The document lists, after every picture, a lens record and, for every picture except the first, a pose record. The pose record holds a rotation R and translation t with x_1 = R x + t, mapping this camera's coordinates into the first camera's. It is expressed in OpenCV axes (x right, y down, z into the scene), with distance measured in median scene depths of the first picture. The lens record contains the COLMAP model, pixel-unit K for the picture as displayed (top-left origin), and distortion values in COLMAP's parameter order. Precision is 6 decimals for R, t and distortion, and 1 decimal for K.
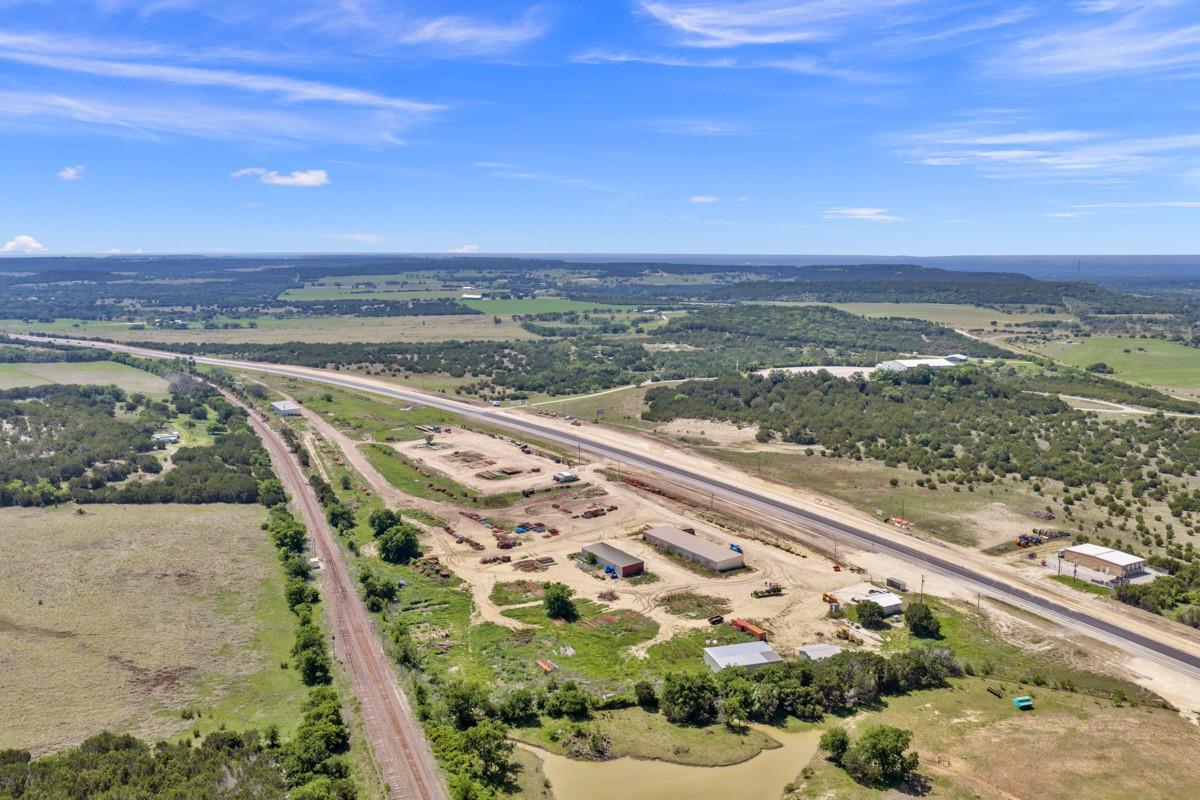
lens RADIAL K [[999.8, 0, 598.3], [0, 999.8, 399.9], [0, 0, 1]] dist [0.041532, -0.098220]
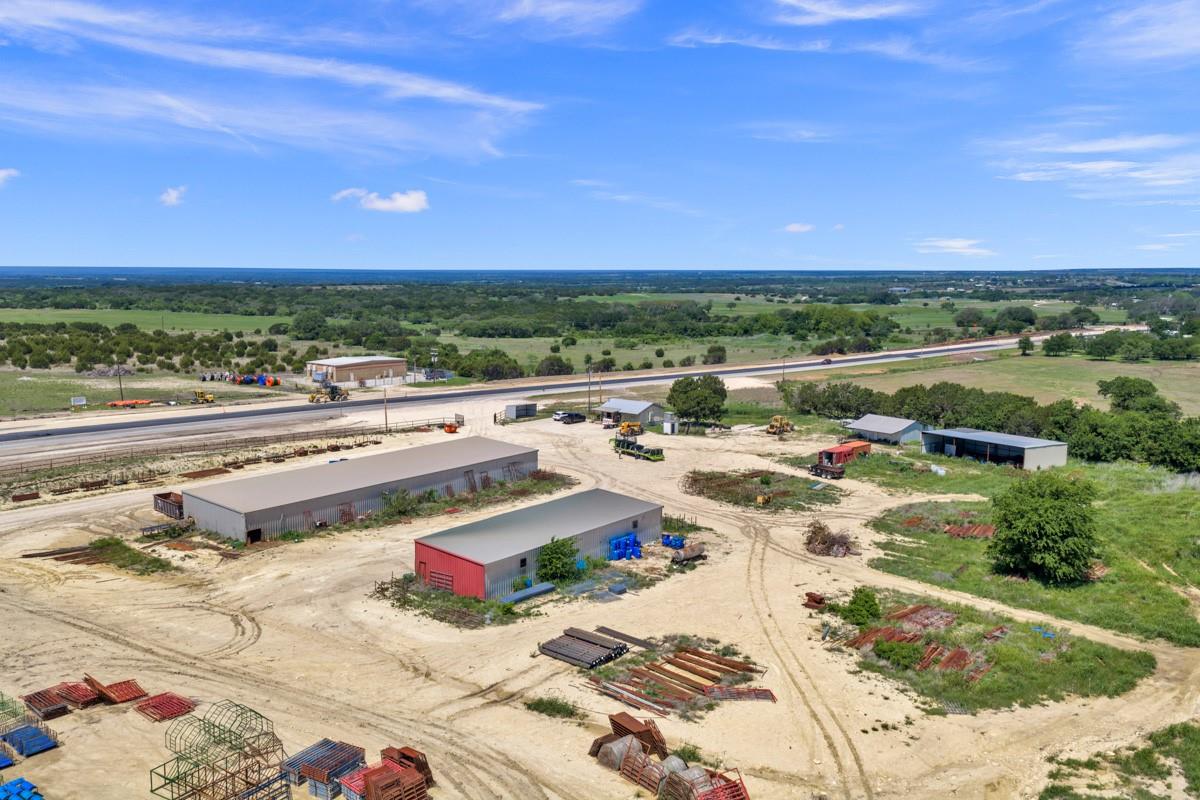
lens RADIAL K [[994.9, 0, 598.1], [0, 994.9, 401.6], [0, 0, 1]] dist [0.024365, -0.047272]
pose [[-0.322544, -0.131477, 0.937379, -0.181802], [0.142767, 0.972220, 0.185489, 0.053648], [-0.935726, 0.193655, -0.294813, 0.785254]]
